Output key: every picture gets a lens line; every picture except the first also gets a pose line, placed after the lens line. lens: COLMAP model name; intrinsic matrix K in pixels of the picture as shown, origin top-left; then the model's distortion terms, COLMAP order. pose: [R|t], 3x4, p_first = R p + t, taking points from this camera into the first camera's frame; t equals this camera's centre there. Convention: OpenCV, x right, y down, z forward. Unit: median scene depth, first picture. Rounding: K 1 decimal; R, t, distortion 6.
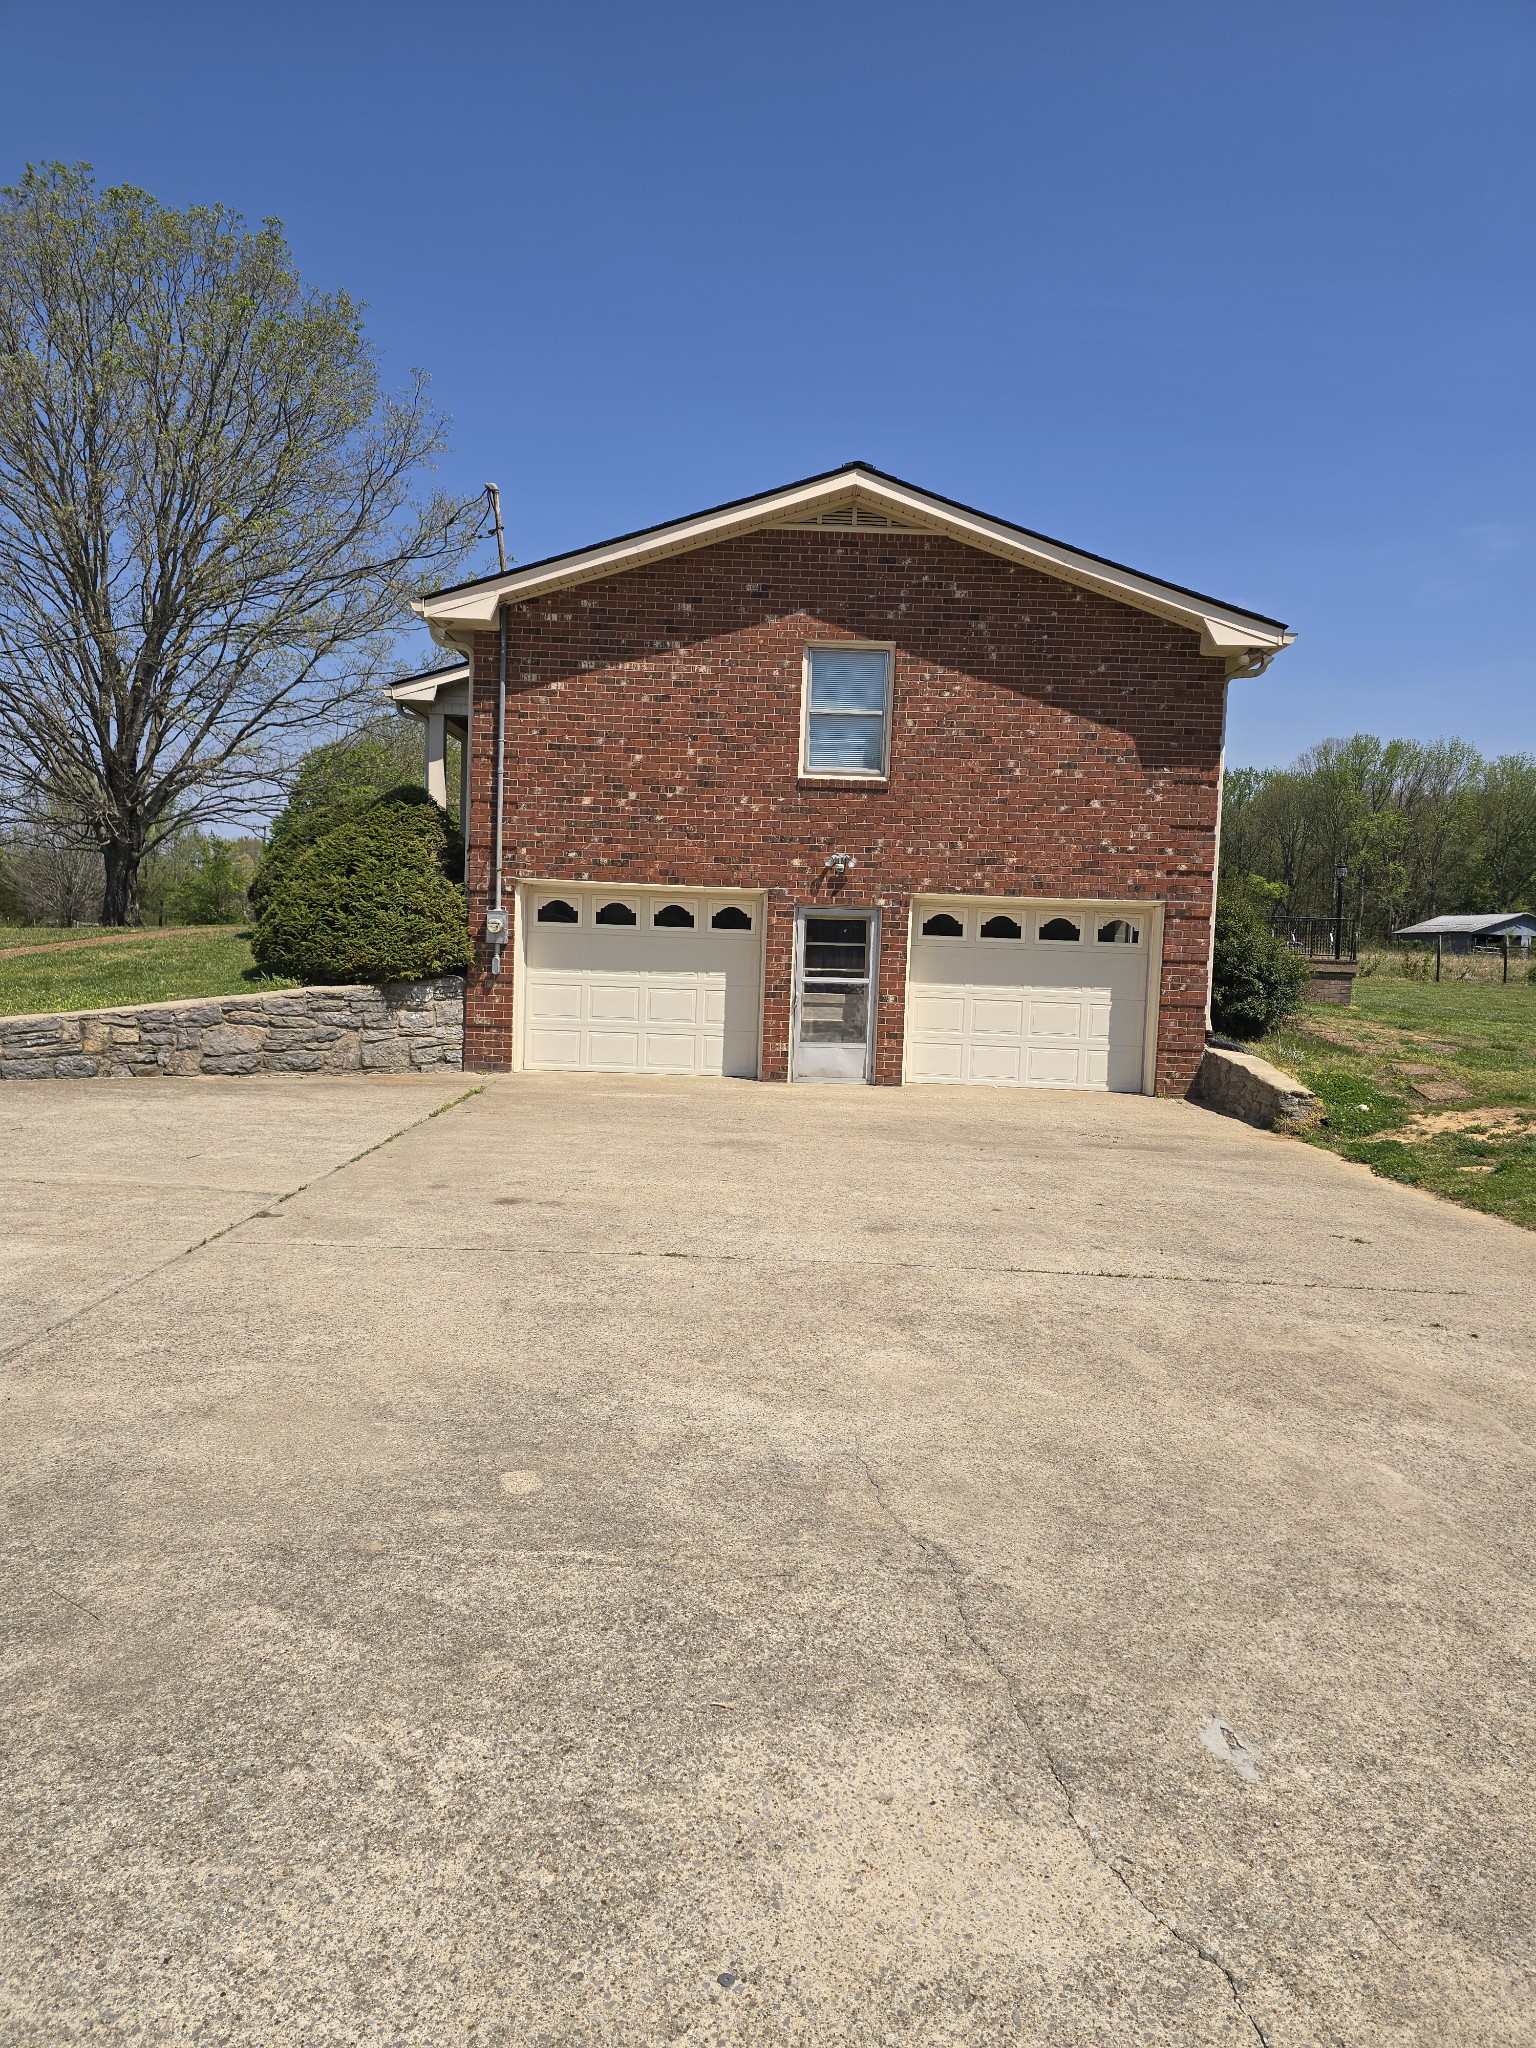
lens RADIAL K [[1375.2, 0, 772.4], [0, 1375.2, 1029.2], [0, 0, 1]] dist [0.051768, -0.040231]
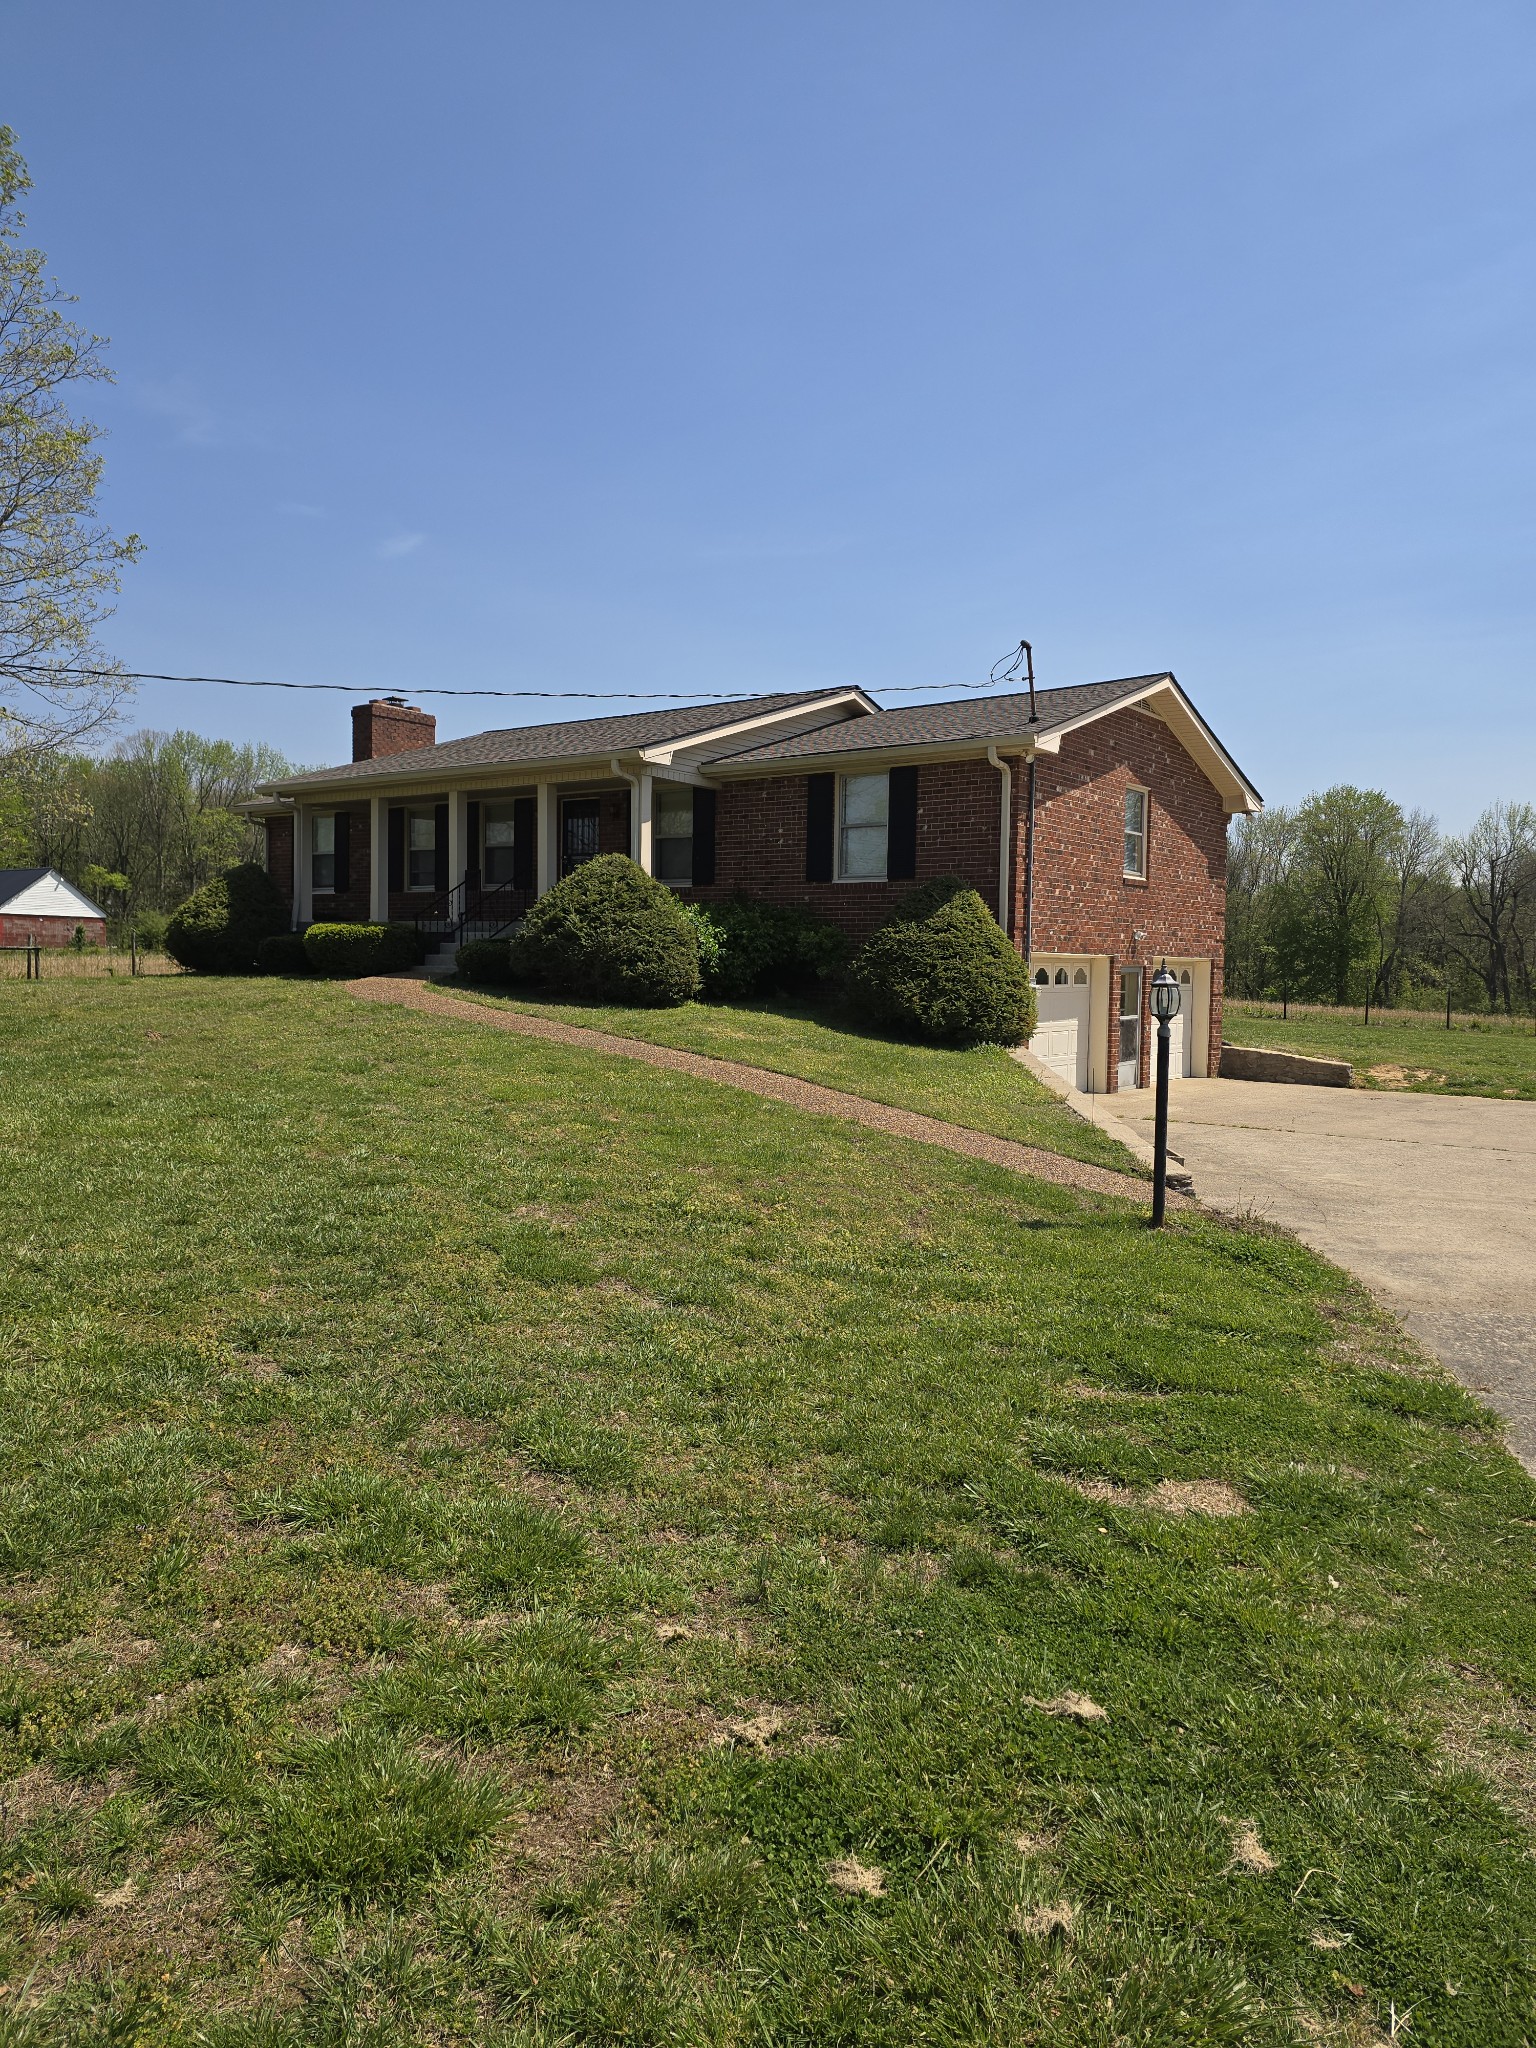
lens RADIAL K [[1375.2, 0, 765.3], [0, 1375.2, 1017.9], [0, 0, 1]] dist [0.051768, -0.040231]
pose [[0.603857, -0.059380, 0.794878, -1.469068], [0.055377, 0.997937, 0.032480, -0.113378], [-0.795167, 0.024405, 0.605899, 0.466850]]
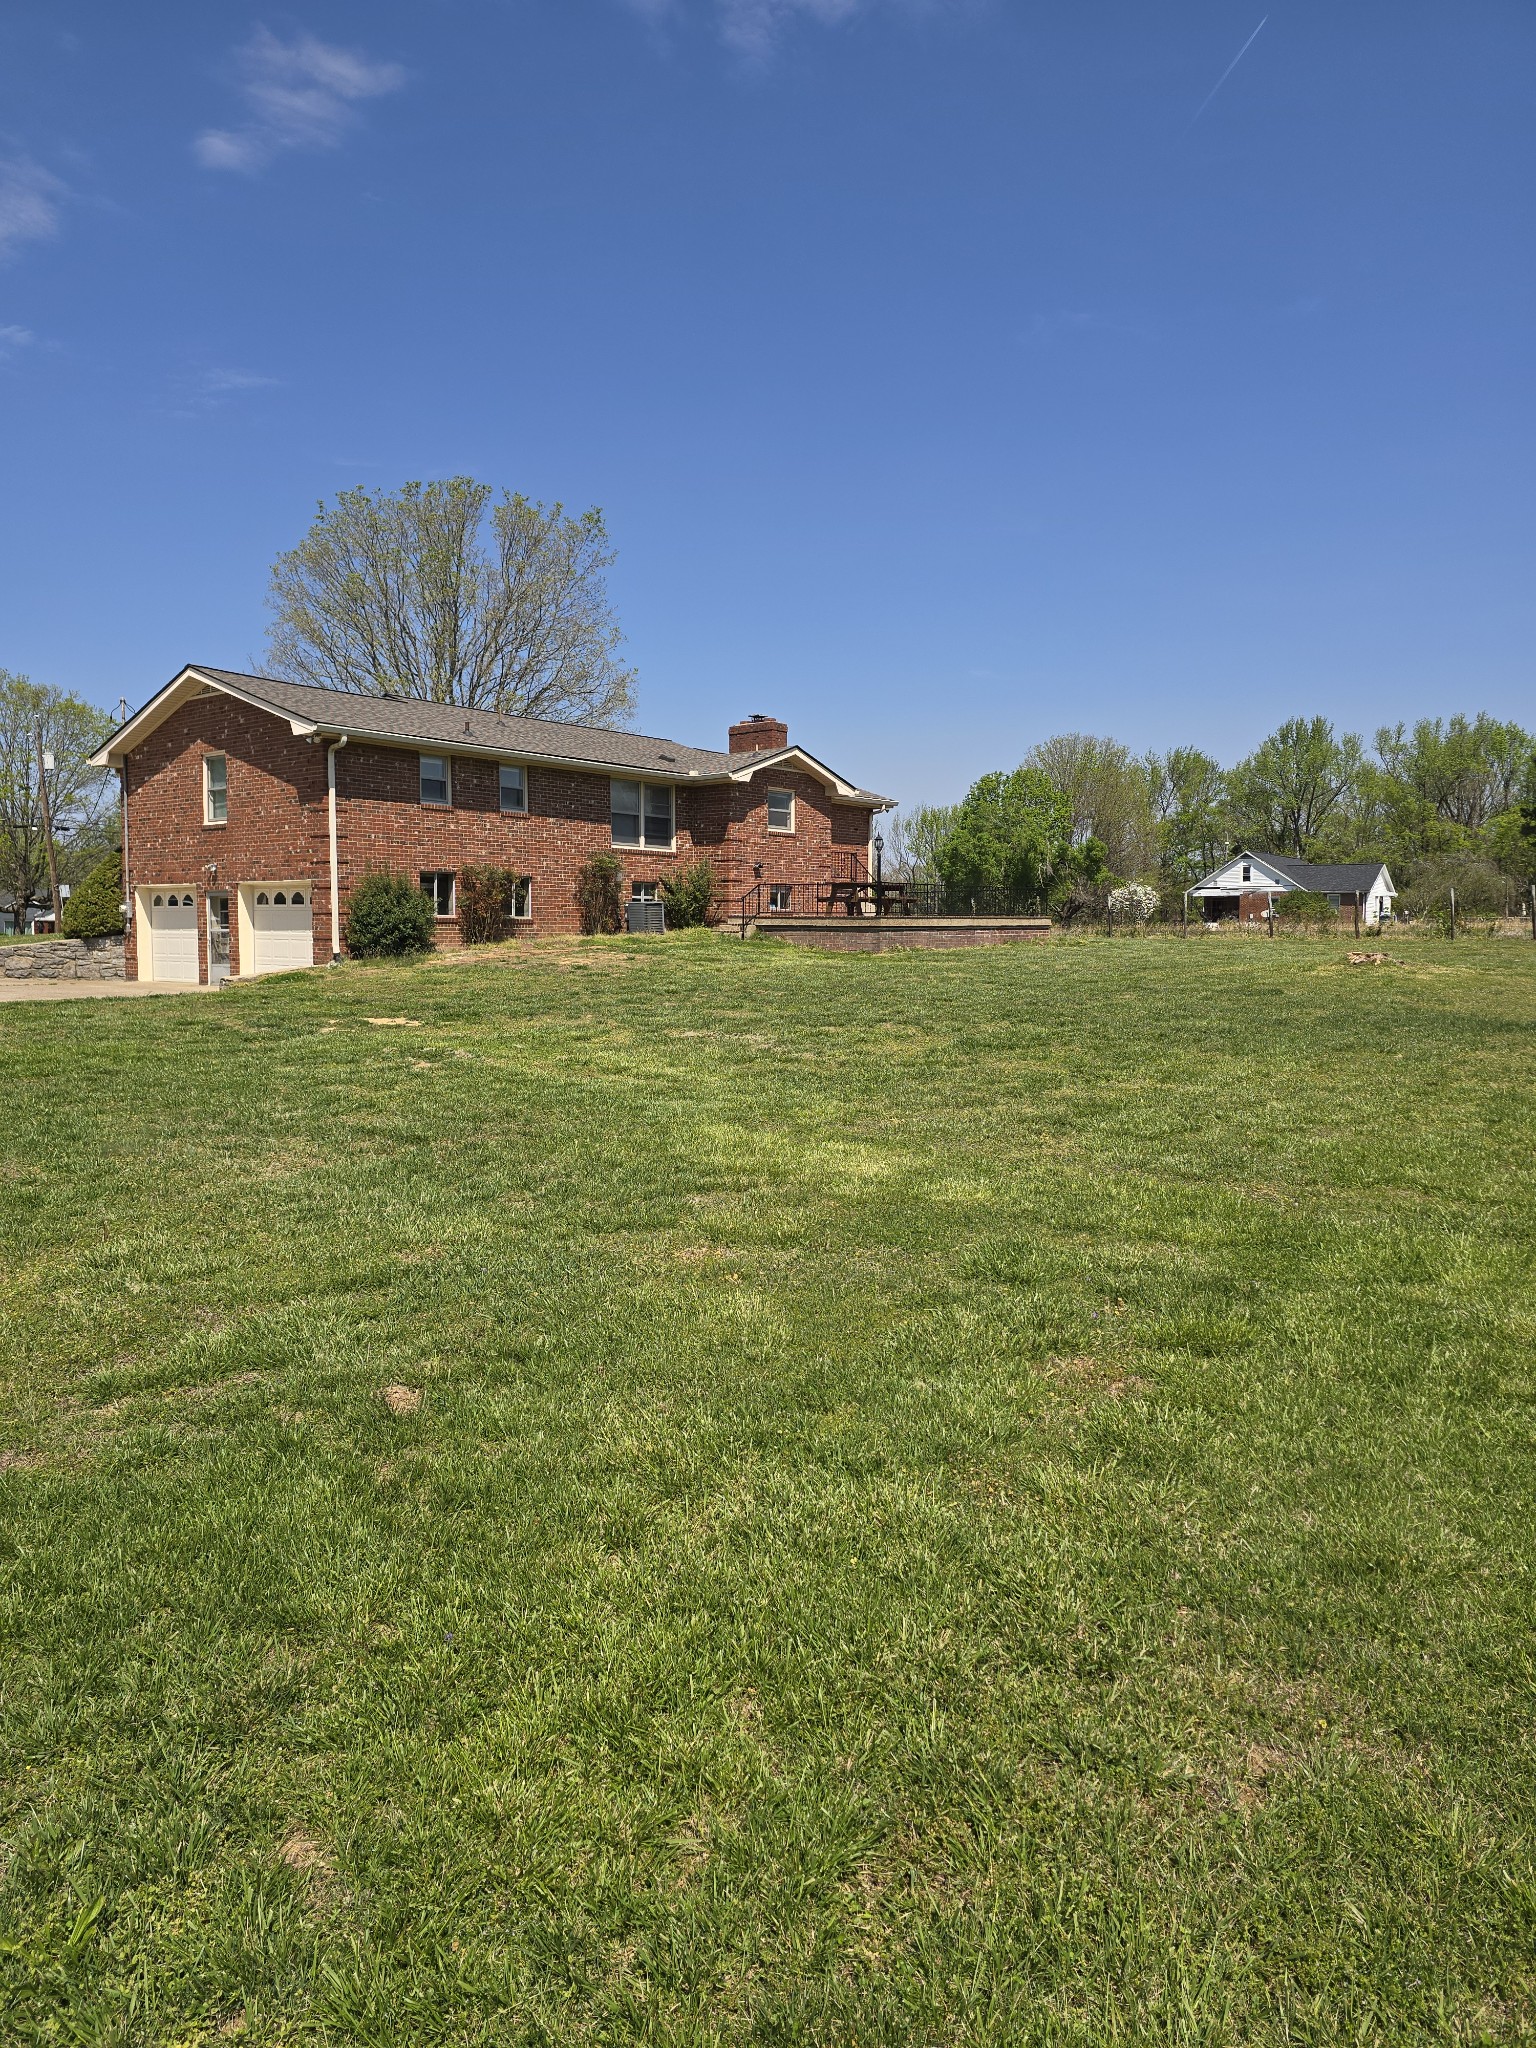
lens RADIAL K [[1375.2, 0, 771.3], [0, 1375.2, 1028.8], [0, 0, 1]] dist [0.051768, -0.040231]
pose [[0.771809, 0.012649, -0.635728, 2.017945], [-0.014410, 0.999893, 0.002399, 0.091862], [0.635691, 0.007309, 0.771909, 0.017519]]
